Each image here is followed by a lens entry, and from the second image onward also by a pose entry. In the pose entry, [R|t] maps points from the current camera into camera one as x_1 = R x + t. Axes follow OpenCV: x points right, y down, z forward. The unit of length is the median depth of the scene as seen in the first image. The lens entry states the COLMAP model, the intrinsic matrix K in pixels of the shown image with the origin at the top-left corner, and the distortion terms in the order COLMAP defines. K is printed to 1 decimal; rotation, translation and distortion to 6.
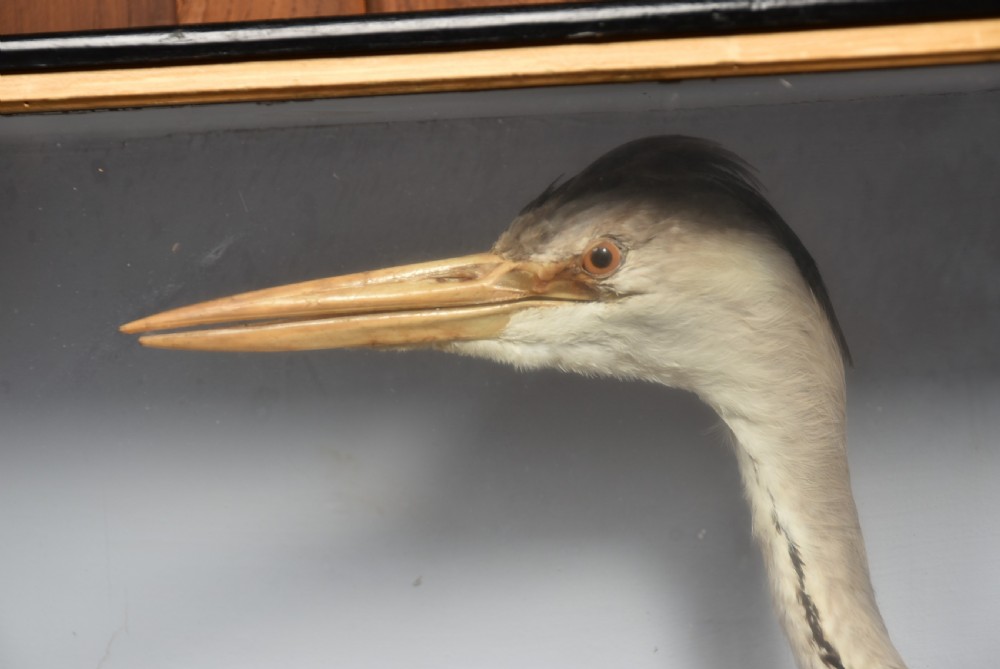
lens RADIAL K [[2930.9, 0, 506.5], [0, 2930.9, 341.5], [0, 0, 1]] dist [0.032139, 0.000000]
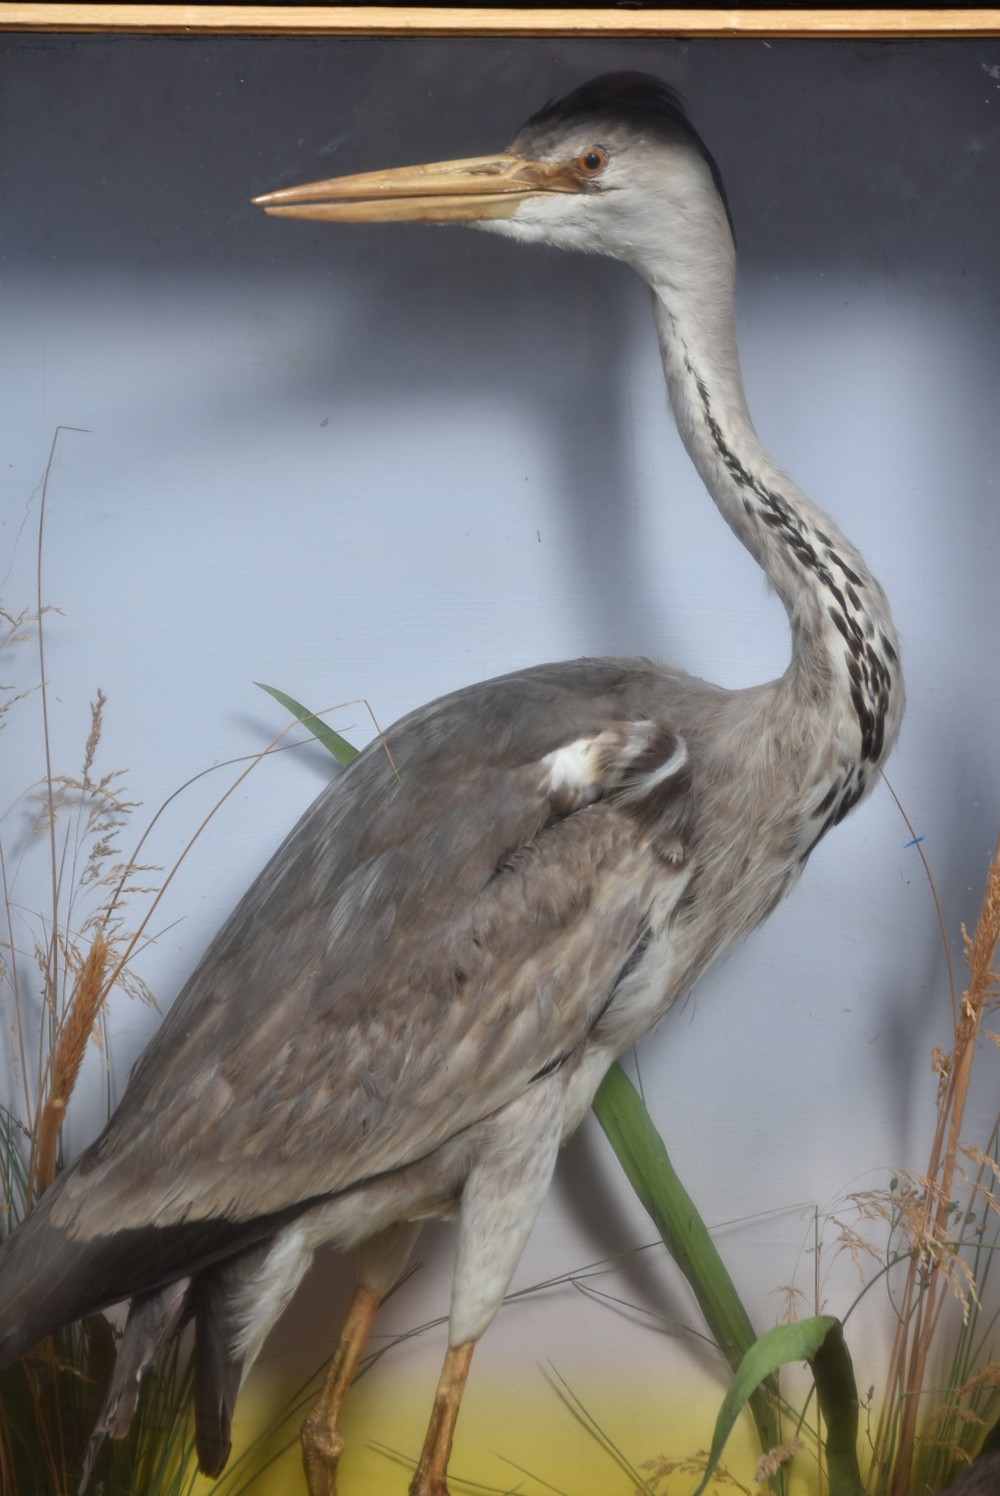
lens RADIAL K [[5630.1, 0, 486.8], [0, 5630.1, 757.0], [0, 0, 1]] dist [0.038788, 0.000000]
pose [[0.952334, 0.007004, 0.304976, -0.797132], [-0.030486, 0.996917, 0.072302, 0.058485], [-0.303530, -0.078153, 0.949611, -1.462915]]
